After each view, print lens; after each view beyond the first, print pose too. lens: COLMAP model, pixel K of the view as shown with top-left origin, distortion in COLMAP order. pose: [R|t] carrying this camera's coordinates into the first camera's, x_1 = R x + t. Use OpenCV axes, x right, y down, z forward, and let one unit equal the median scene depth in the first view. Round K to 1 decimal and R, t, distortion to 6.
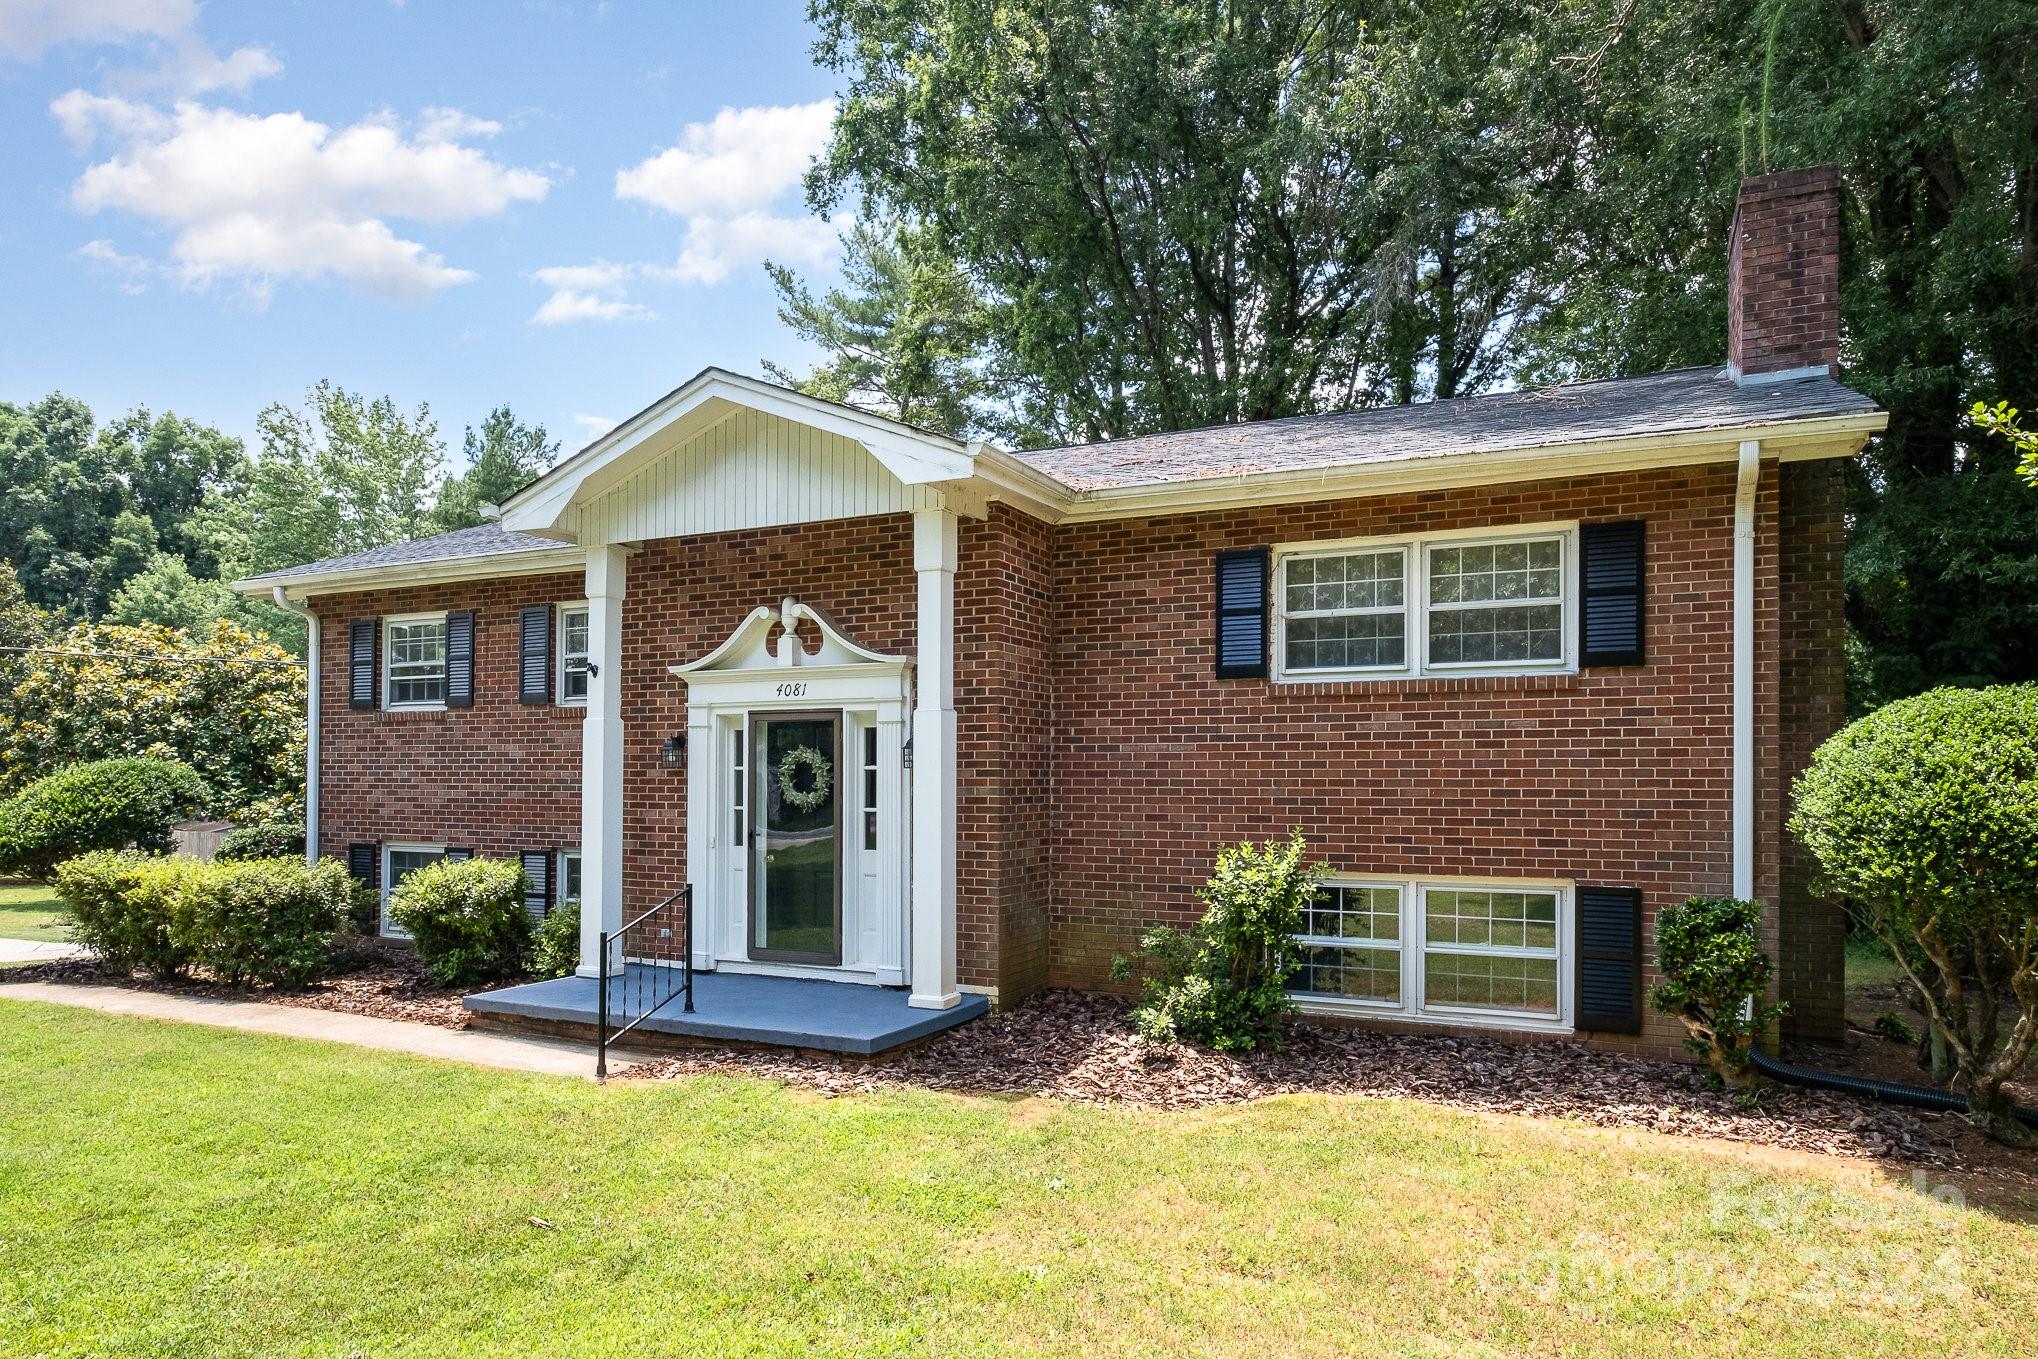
lens RADIAL K [[896.6, 0, 1019.6], [0, 896.6, 717.2], [0, 0, 1]] dist [-0.002327, 0.000416]
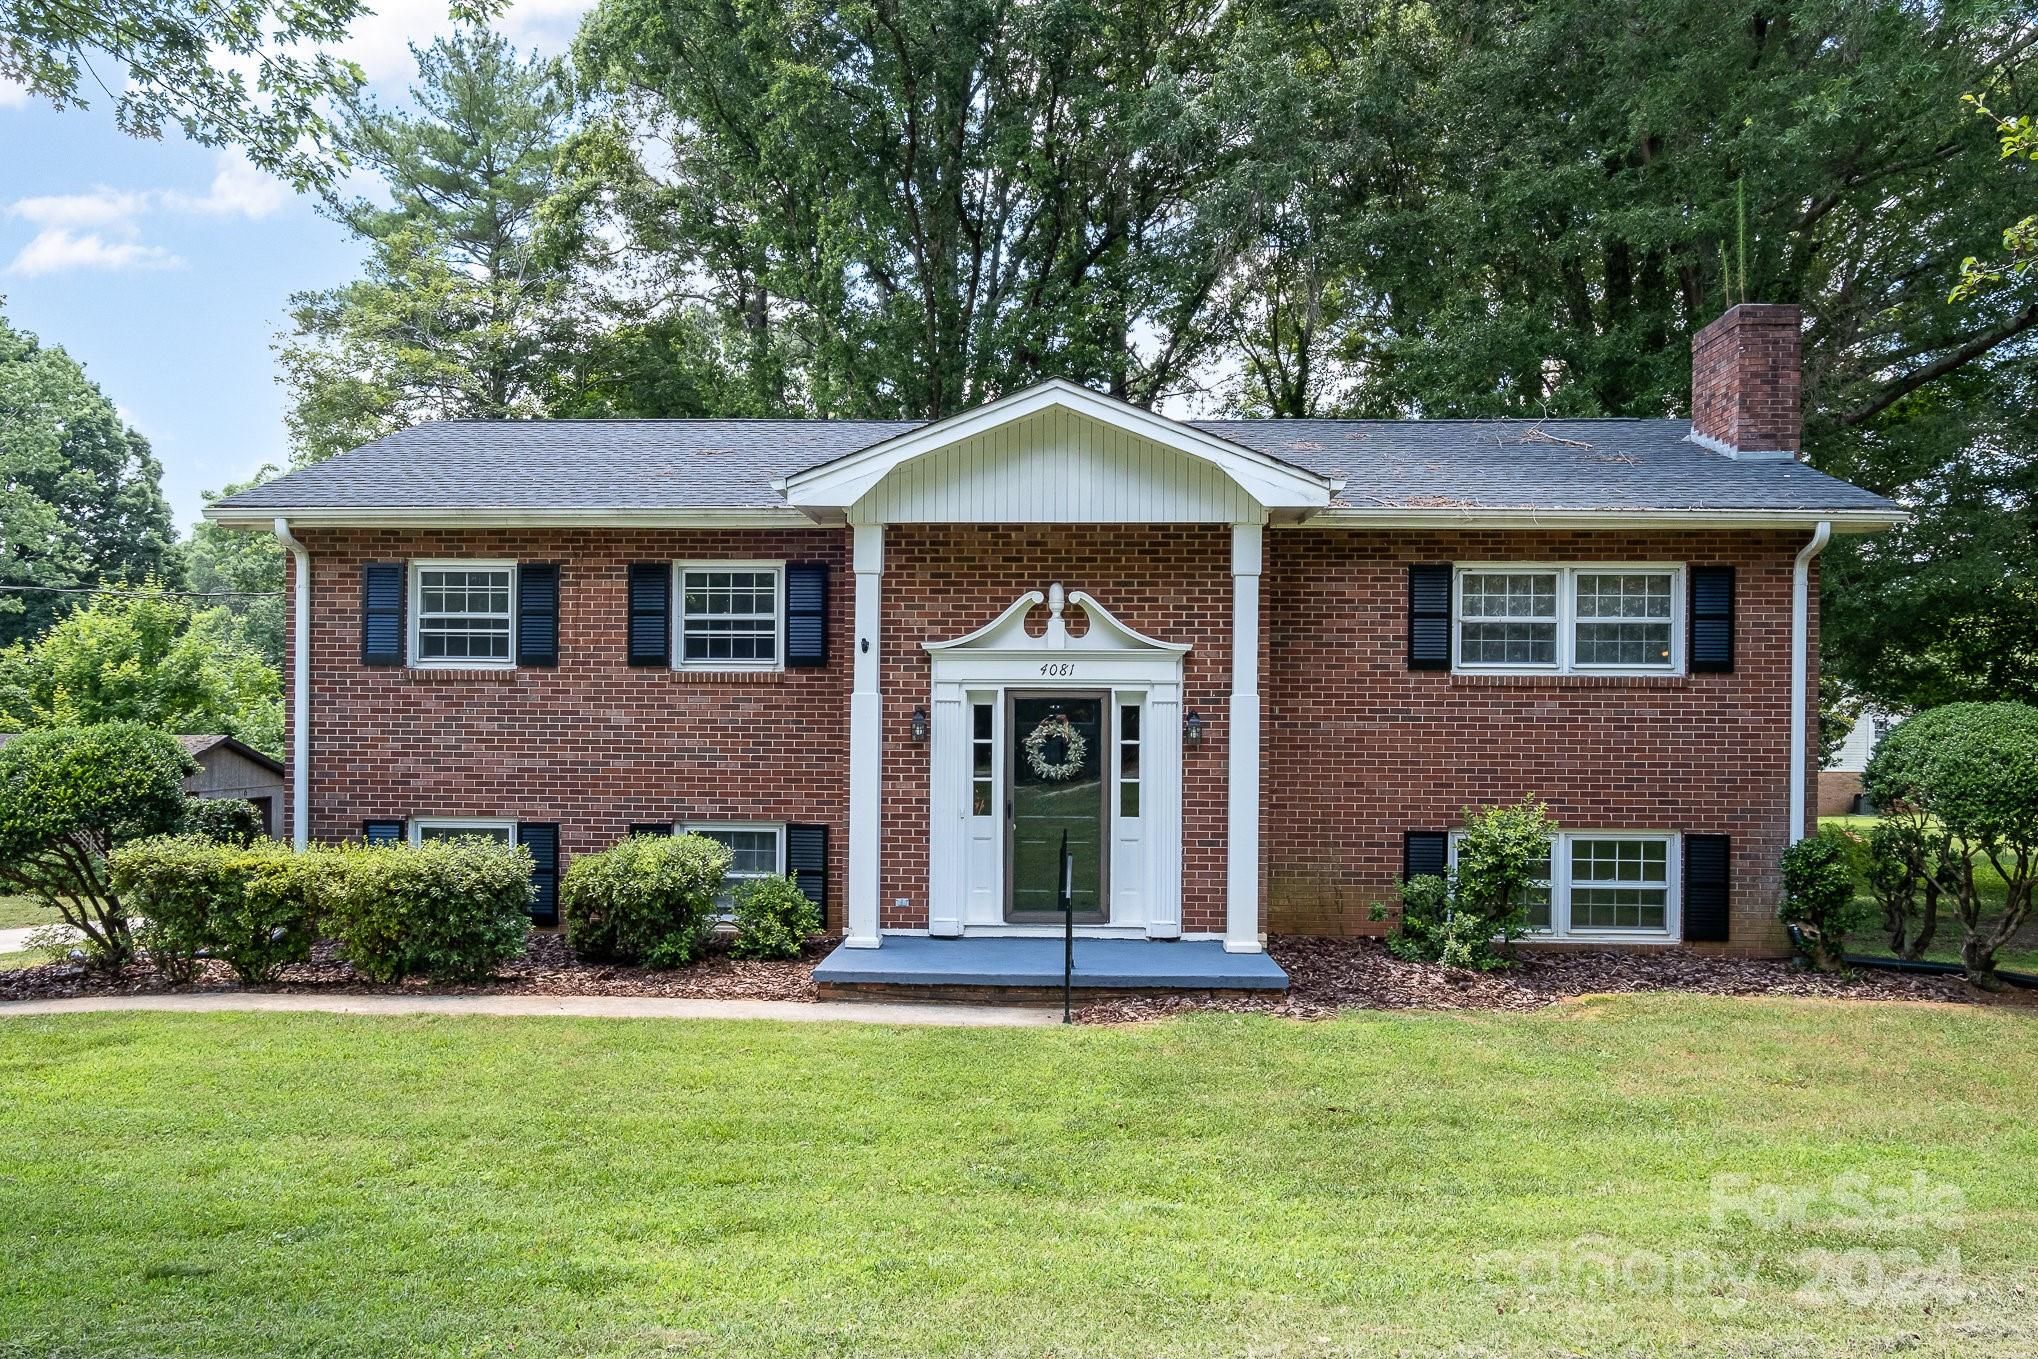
lens RADIAL K [[960.6, 0, 1019.1], [0, 960.6, 669.2], [0, 0, 1]] dist [-0.000896, -0.000756]
pose [[0.962371, 0.022272, 0.270826, -0.659143], [-0.023326, 0.999728, 0.000671, -0.033155], [-0.270737, -0.006963, 0.962628, -0.105036]]
